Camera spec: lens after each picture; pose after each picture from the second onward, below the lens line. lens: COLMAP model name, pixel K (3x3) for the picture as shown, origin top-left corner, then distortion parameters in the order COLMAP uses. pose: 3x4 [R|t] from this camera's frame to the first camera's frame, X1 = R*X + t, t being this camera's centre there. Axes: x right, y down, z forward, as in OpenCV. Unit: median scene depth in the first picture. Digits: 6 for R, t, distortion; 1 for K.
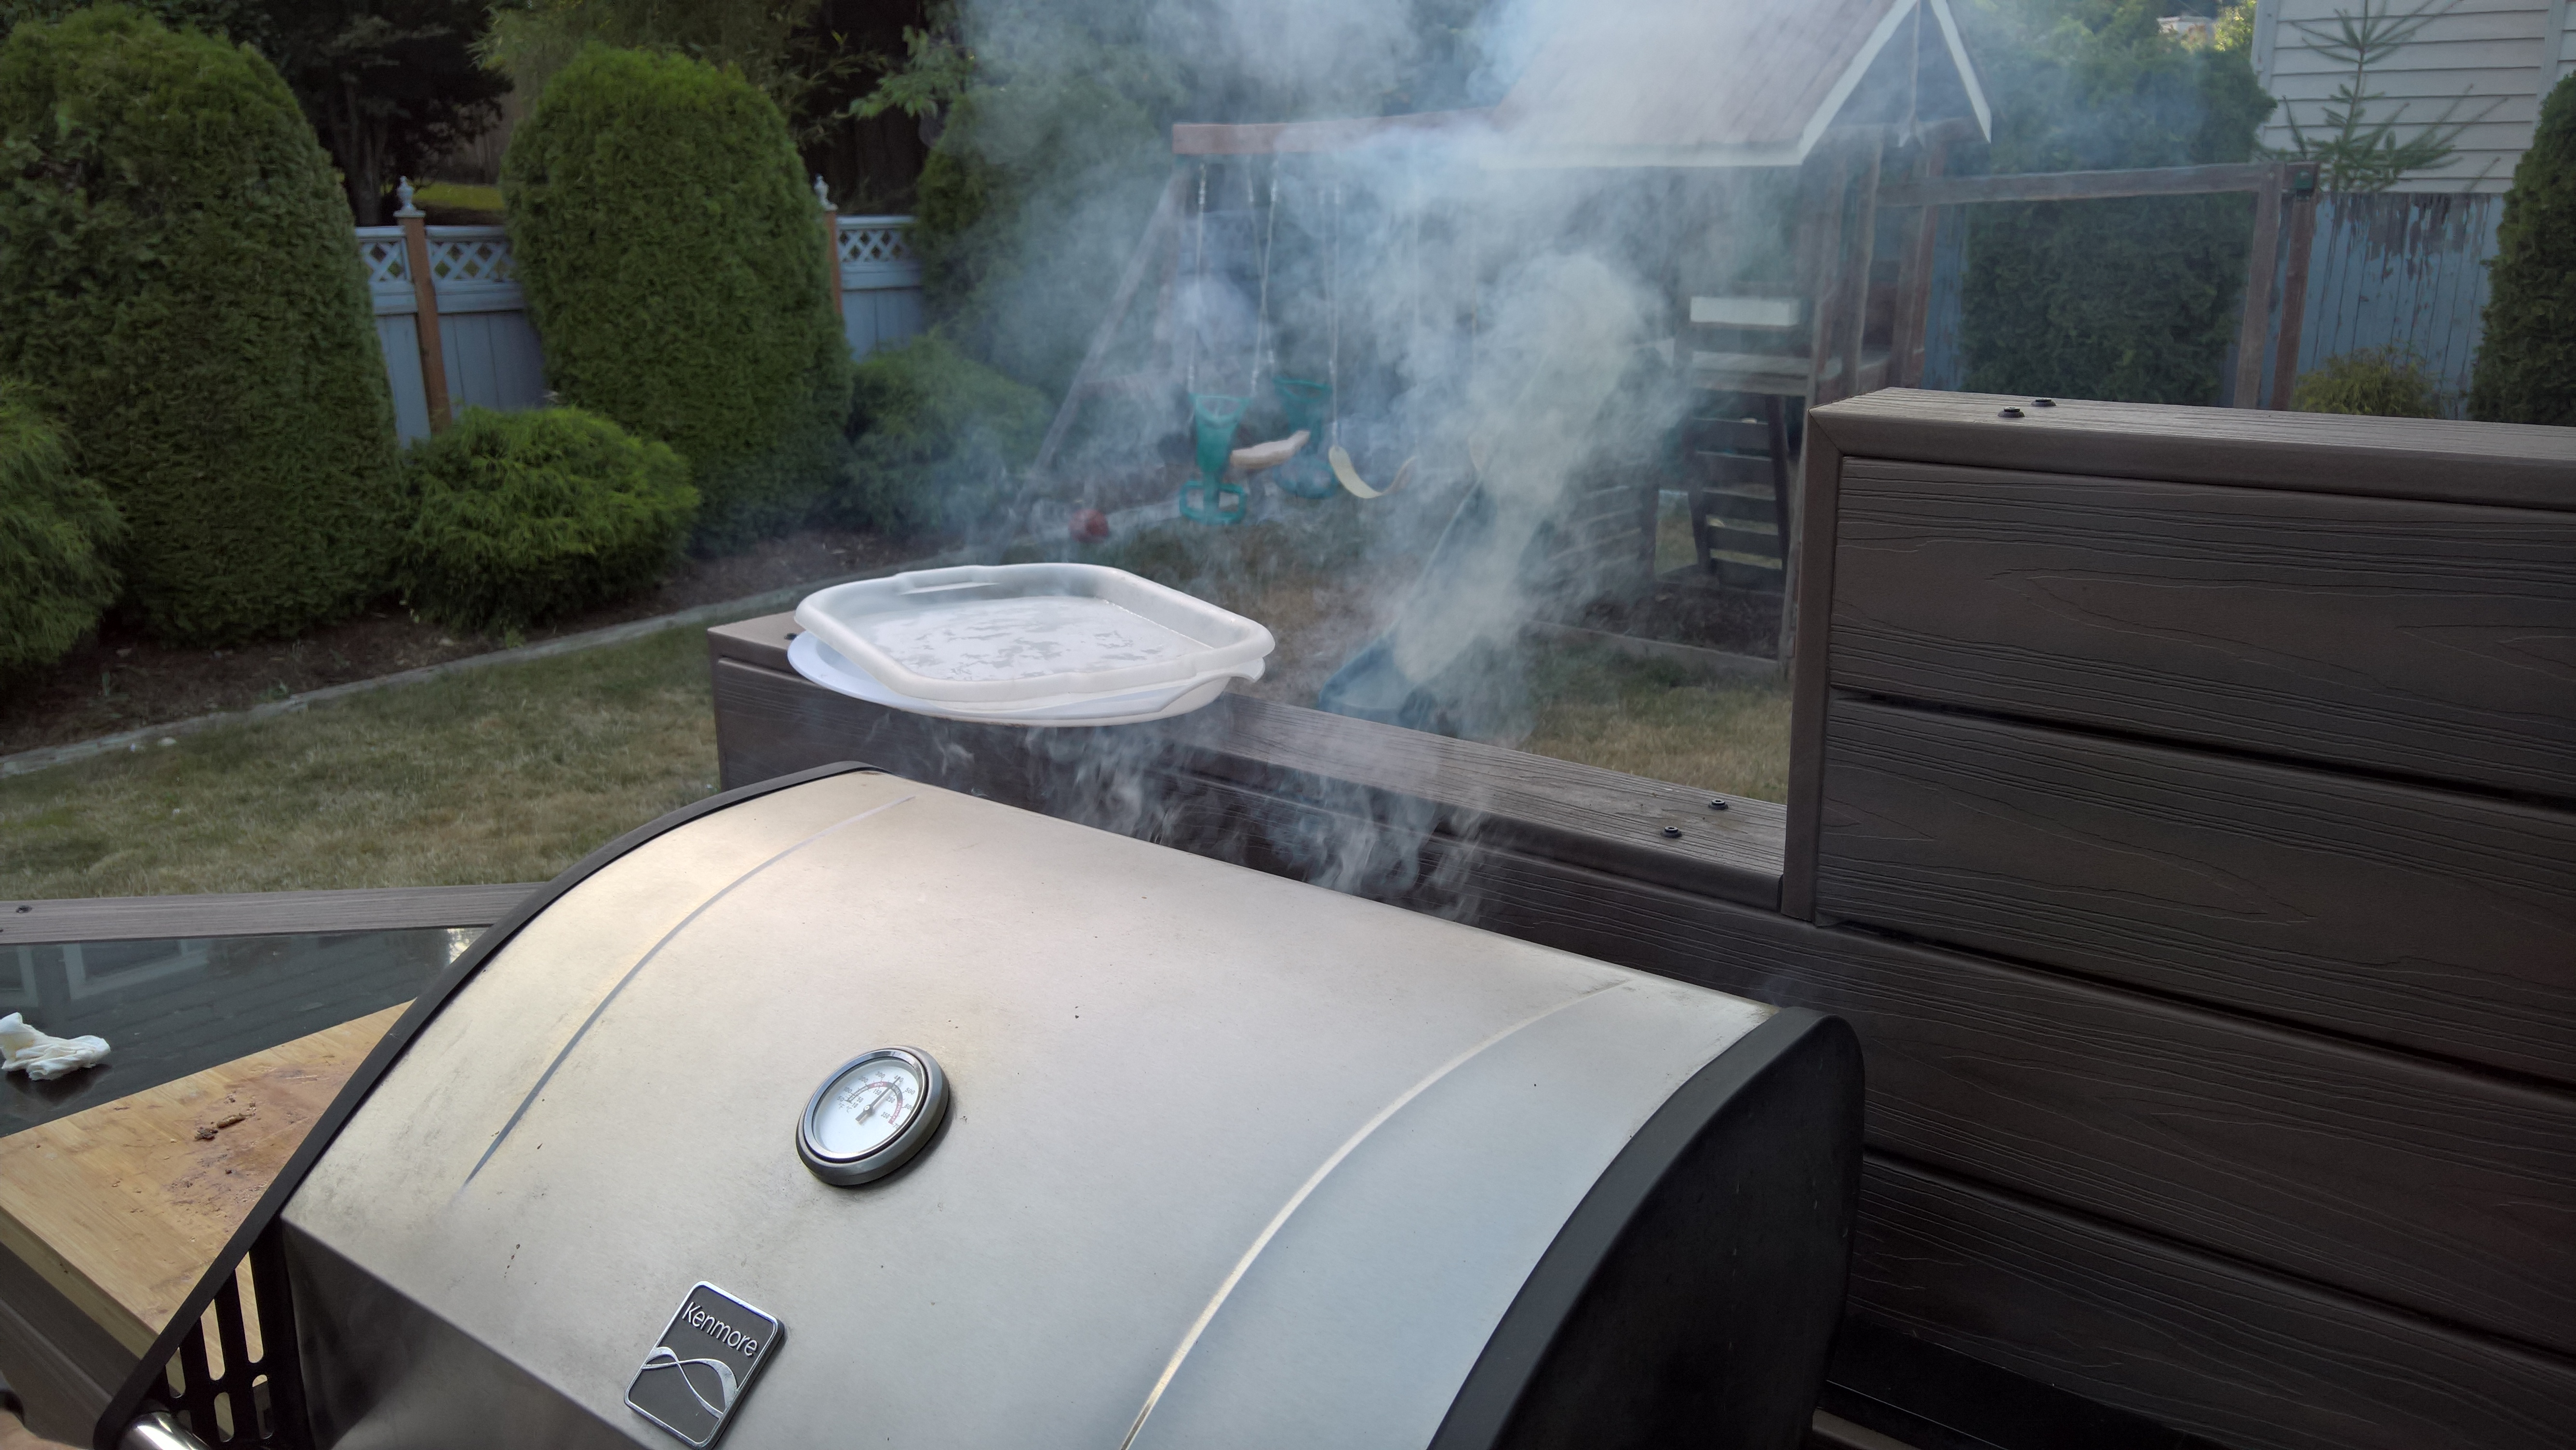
lens RADIAL K [[1900.4, 0, 1288.0], [0, 1900.4, 725.0], [0, 0, 1]] dist [0.022692, -0.051257]
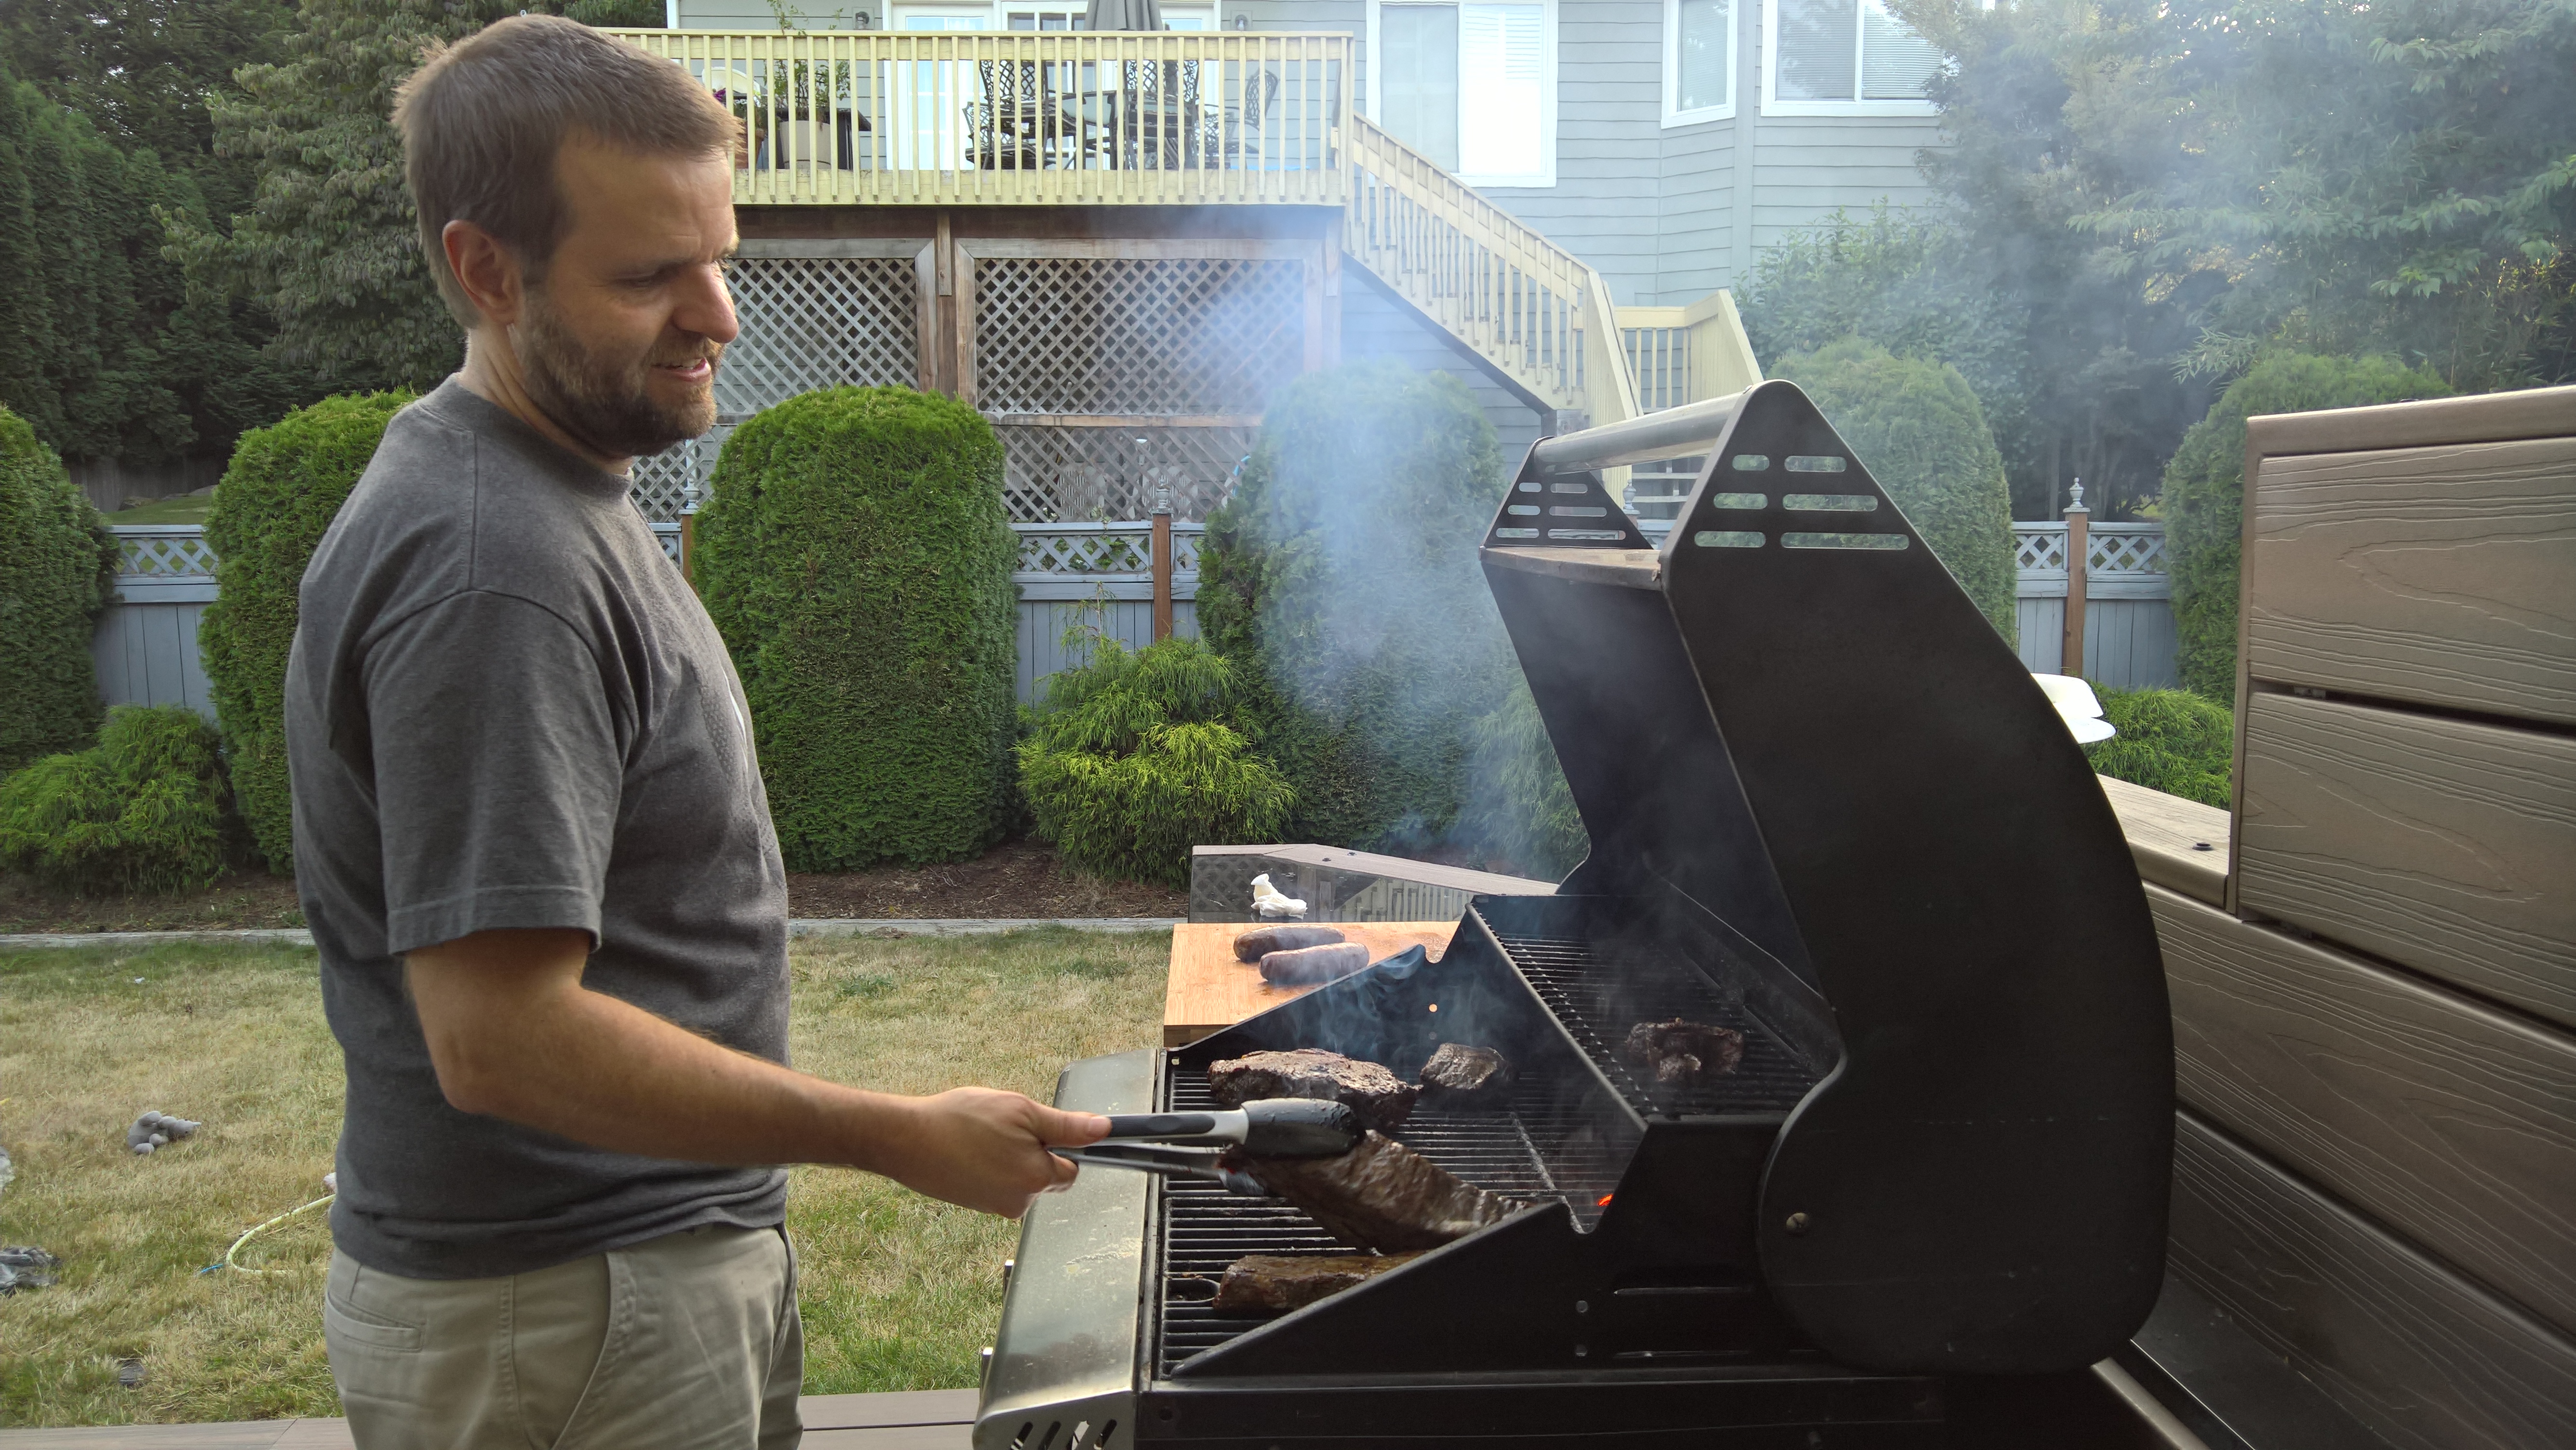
lens RADIAL K [[1900.4, 0, 1288.0], [0, 1900.4, 725.0], [0, 0, 1]] dist [0.022692, -0.051257]
pose [[0.632078, 0.084784, -0.770252, 0.109848], [-0.216118, 0.973844, -0.070155, 0.027981], [0.744157, 0.210809, 0.633869, -0.007791]]
